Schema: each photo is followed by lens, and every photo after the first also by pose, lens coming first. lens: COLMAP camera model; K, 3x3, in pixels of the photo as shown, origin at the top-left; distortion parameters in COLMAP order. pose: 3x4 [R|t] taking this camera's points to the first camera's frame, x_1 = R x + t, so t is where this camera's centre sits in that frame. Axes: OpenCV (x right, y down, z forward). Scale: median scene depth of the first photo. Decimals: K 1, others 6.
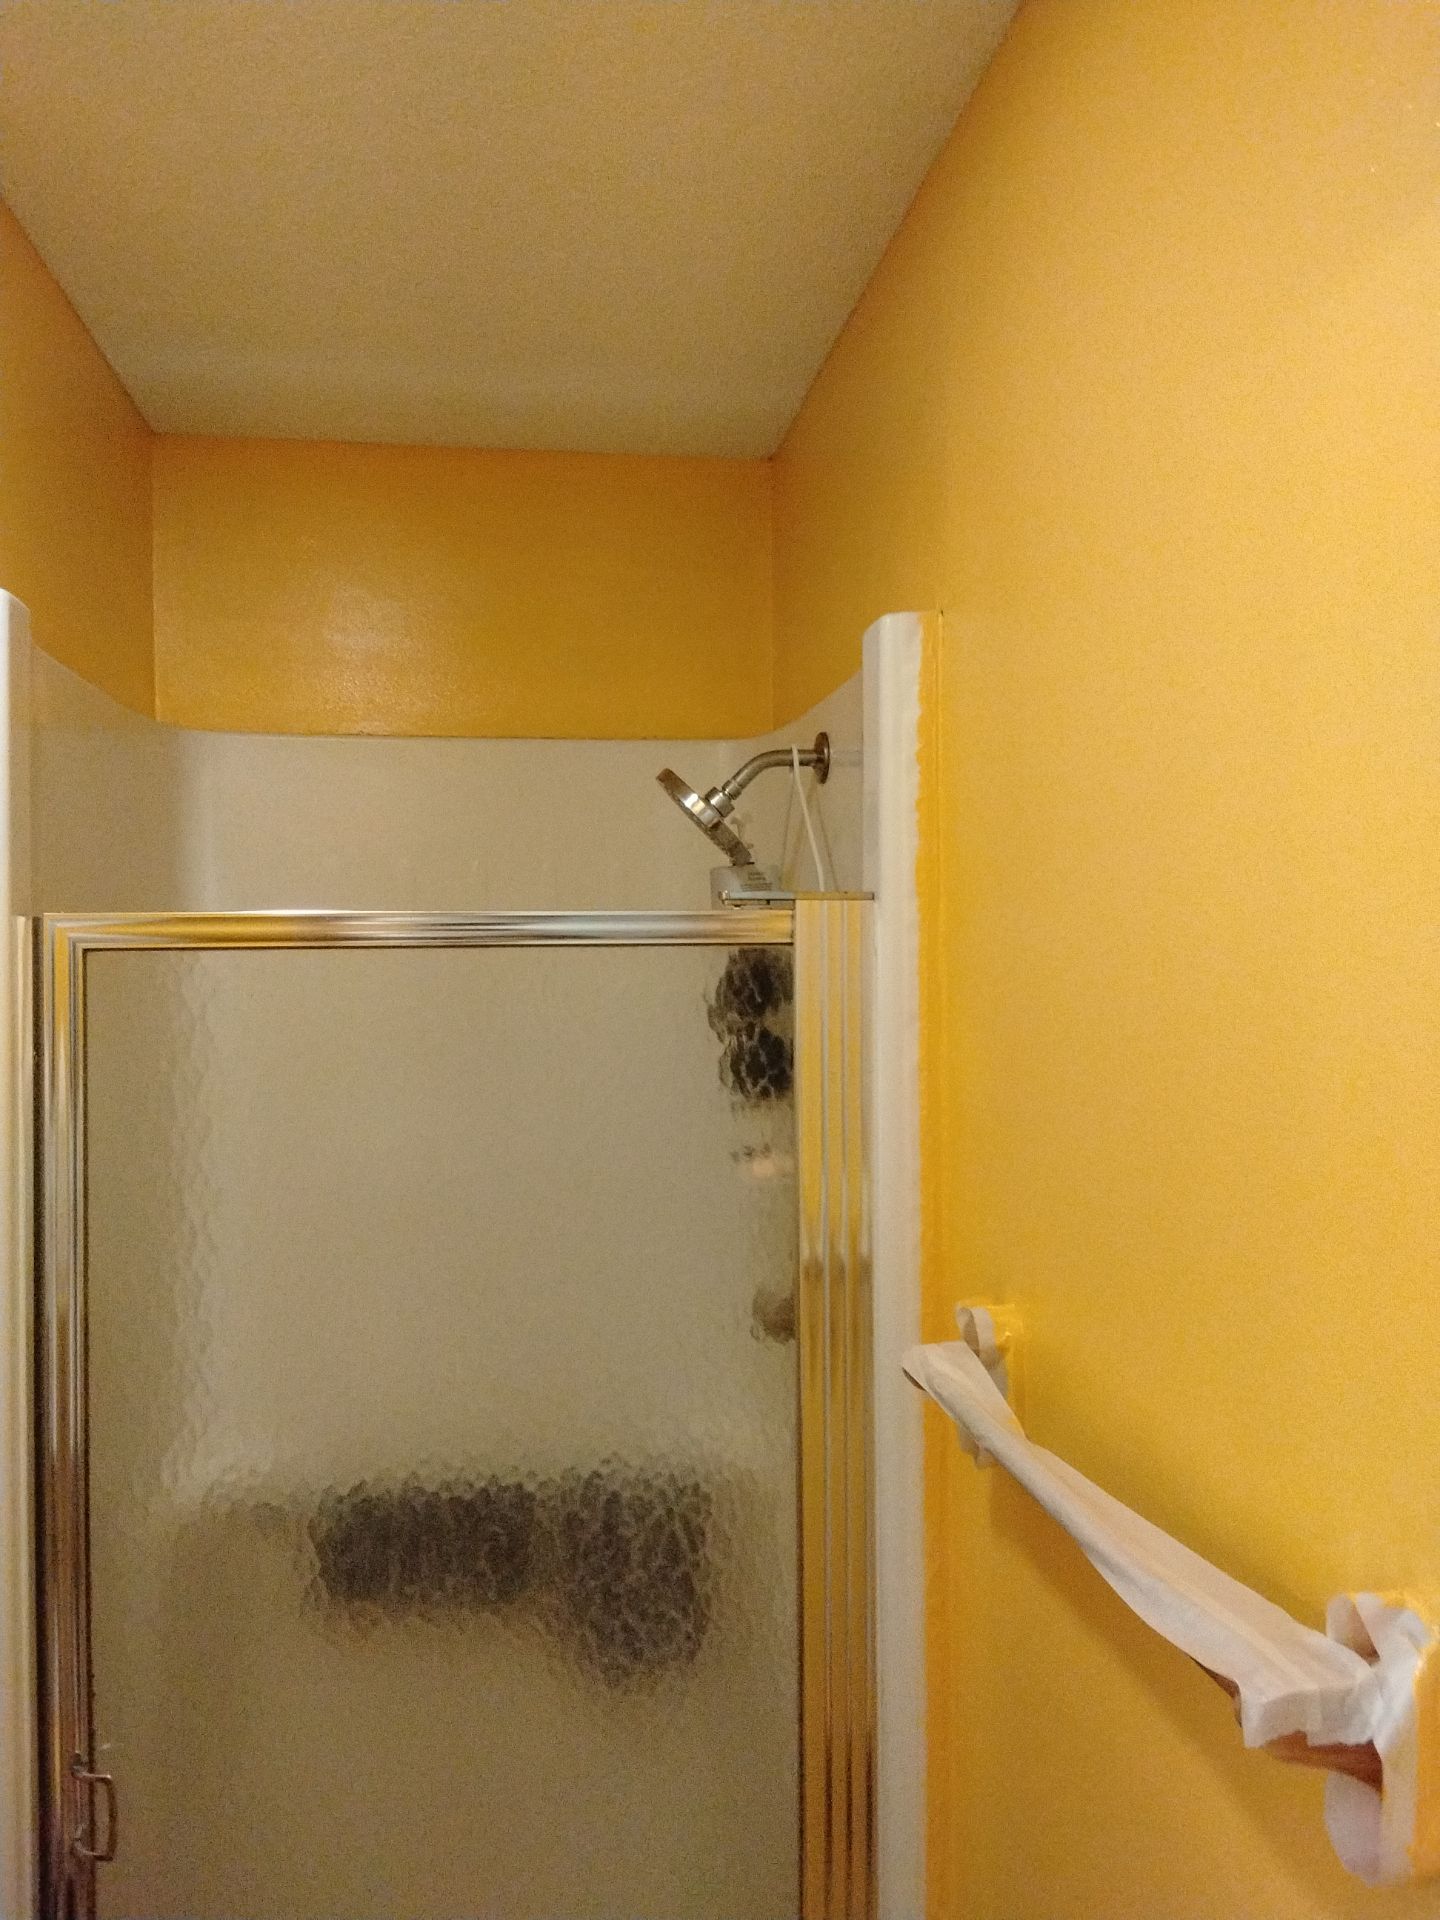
lens RADIAL K [[1480.7, 0, 716.6], [0, 1480.7, 952.3], [0, 0, 1]] dist [0.118263, -0.170893]
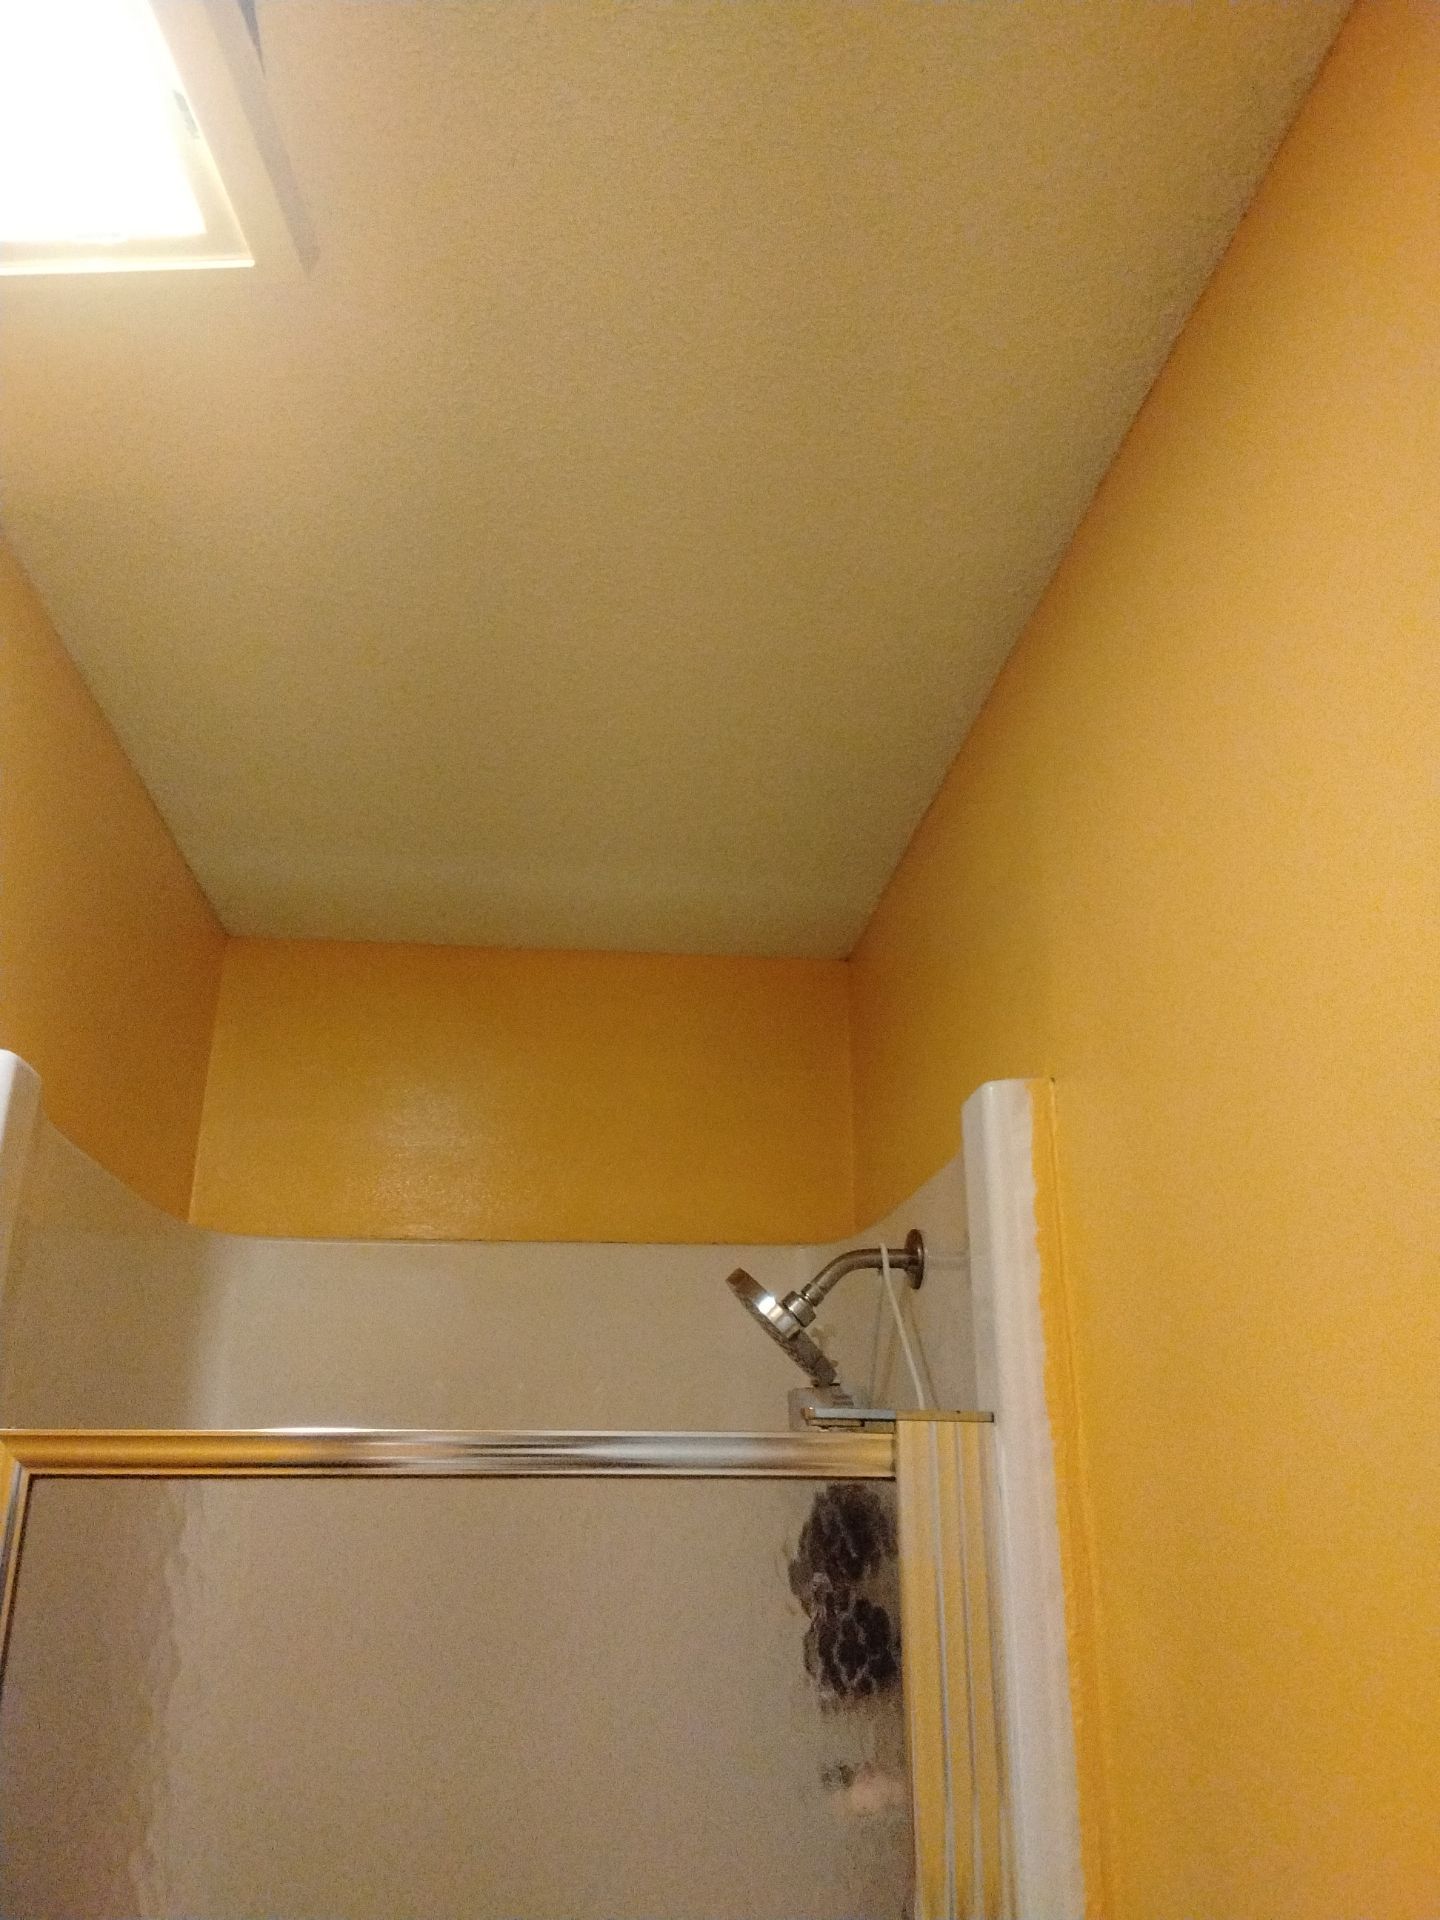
lens RADIAL K [[1480.7, 0, 716.6], [0, 1480.7, 952.3], [0, 0, 1]] dist [0.118263, -0.170893]
pose [[0.998899, -0.003339, -0.046799, -0.005979], [-0.013245, 0.936822, -0.349555, 0.011991], [0.045009, 0.349790, 0.935746, 0.129753]]
